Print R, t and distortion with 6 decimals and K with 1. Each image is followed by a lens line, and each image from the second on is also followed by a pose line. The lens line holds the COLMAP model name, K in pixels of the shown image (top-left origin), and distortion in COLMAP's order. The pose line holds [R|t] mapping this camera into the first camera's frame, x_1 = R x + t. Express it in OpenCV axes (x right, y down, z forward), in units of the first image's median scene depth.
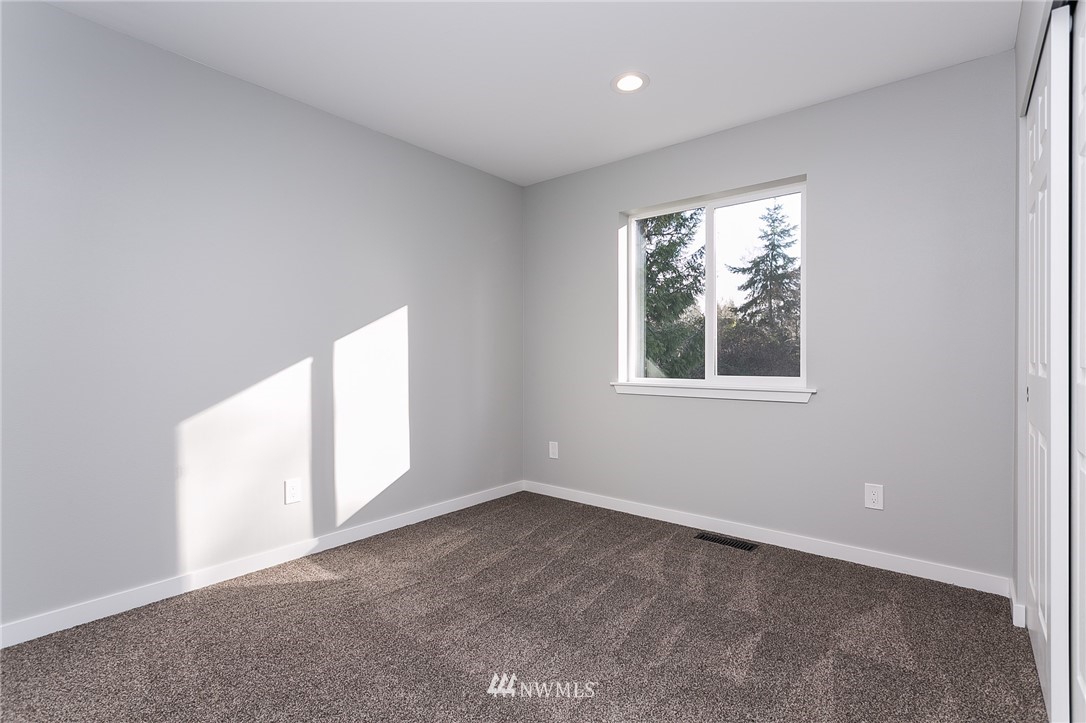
lens RADIAL K [[511.3, 0, 543.0], [0, 511.3, 361.5], [0, 0, 1]] dist [0.000880, 0.000160]
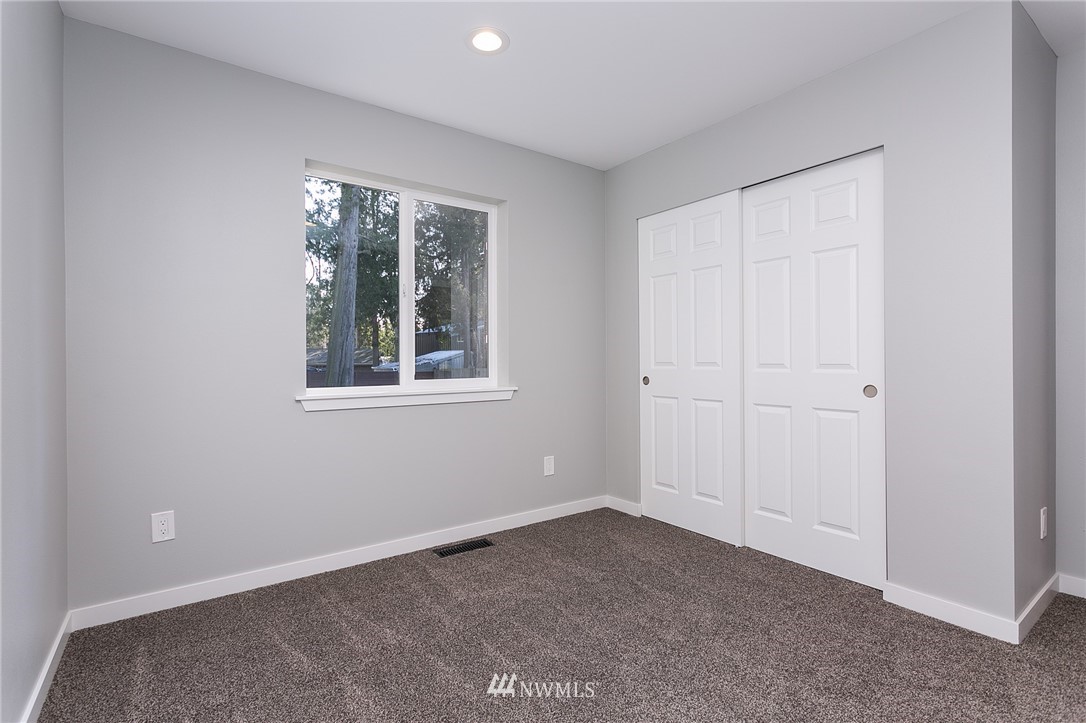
lens RADIAL K [[511.3, 0, 543.0], [0, 511.3, 361.5], [0, 0, 1]] dist [0.000880, 0.000160]
pose [[0.250699, -0.003543, 0.968059, -0.558335], [0.008596, 0.999962, 0.001433, -0.006094], [-0.968027, 0.007962, 0.250720, 0.607209]]
